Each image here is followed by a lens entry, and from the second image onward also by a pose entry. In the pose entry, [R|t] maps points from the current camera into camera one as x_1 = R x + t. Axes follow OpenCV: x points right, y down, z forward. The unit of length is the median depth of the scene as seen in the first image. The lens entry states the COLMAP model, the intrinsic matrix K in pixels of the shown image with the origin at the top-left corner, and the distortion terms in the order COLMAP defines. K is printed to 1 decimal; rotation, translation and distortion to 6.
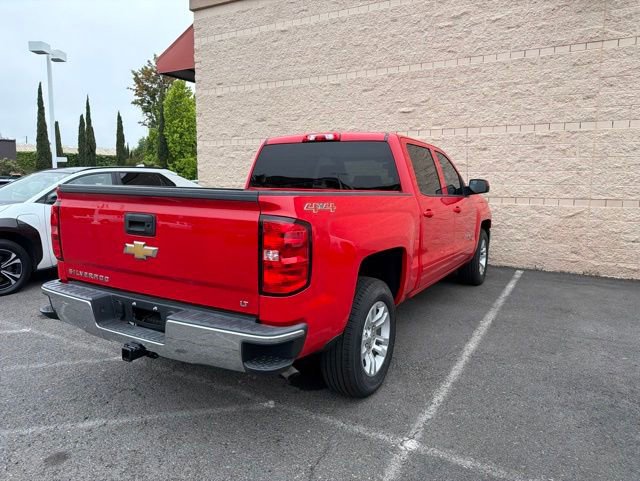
lens RADIAL K [[444.6, 0, 320.0], [0, 444.6, 240.5], [0, 0, 1]] dist [0.035136, -0.046329]
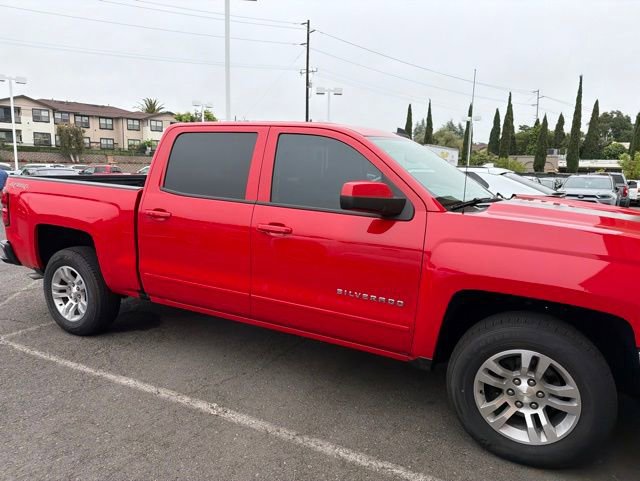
lens RADIAL K [[444.6, 0, 320.0], [0, 444.6, 240.5], [0, 0, 1]] dist [0.035136, -0.046329]
pose [[0.044996, 0.148323, -0.987915, 0.662852], [-0.156664, 0.977728, 0.139658, -0.106755], [0.986627, 0.148487, 0.067230, 0.745425]]
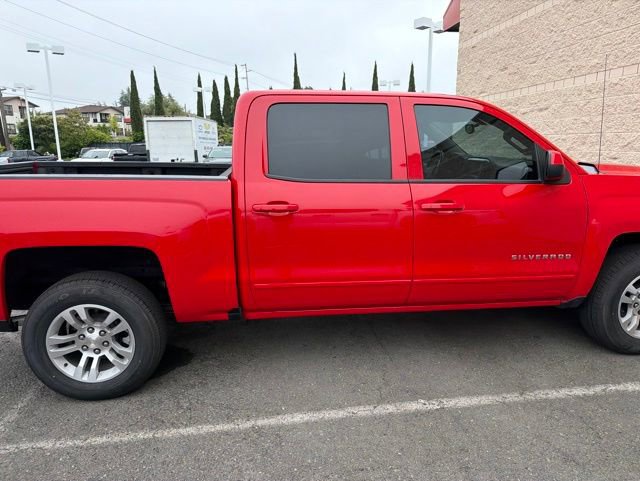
lens RADIAL K [[444.2, 0, 322.0], [0, 444.2, 244.6], [0, 0, 1]] dist [0.033710, -0.043000]
pose [[0.610363, 0.158713, -0.776059, 0.489808], [-0.087782, 0.987240, 0.132862, -0.060317], [0.787243, -0.012970, 0.616507, 0.376966]]
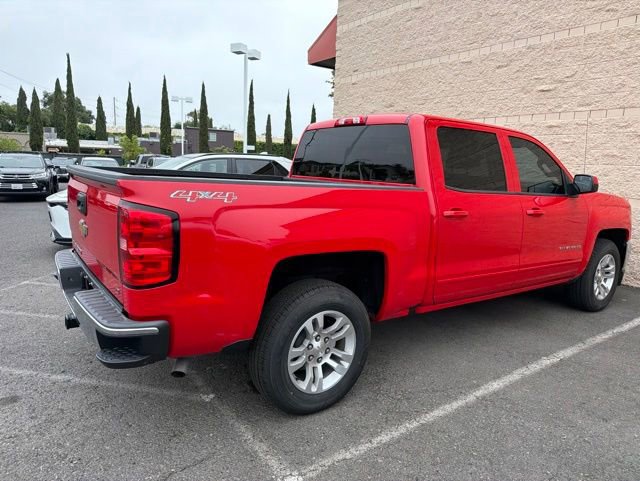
lens RADIAL K [[444.2, 0, 322.0], [0, 444.2, 244.6], [0, 0, 1]] dist [0.033710, -0.043000]
pose [[0.913402, 0.095010, -0.395815, 0.207246], [-0.082578, 0.995410, 0.048374, -0.014169], [0.398594, -0.011499, 0.917055, 0.094527]]
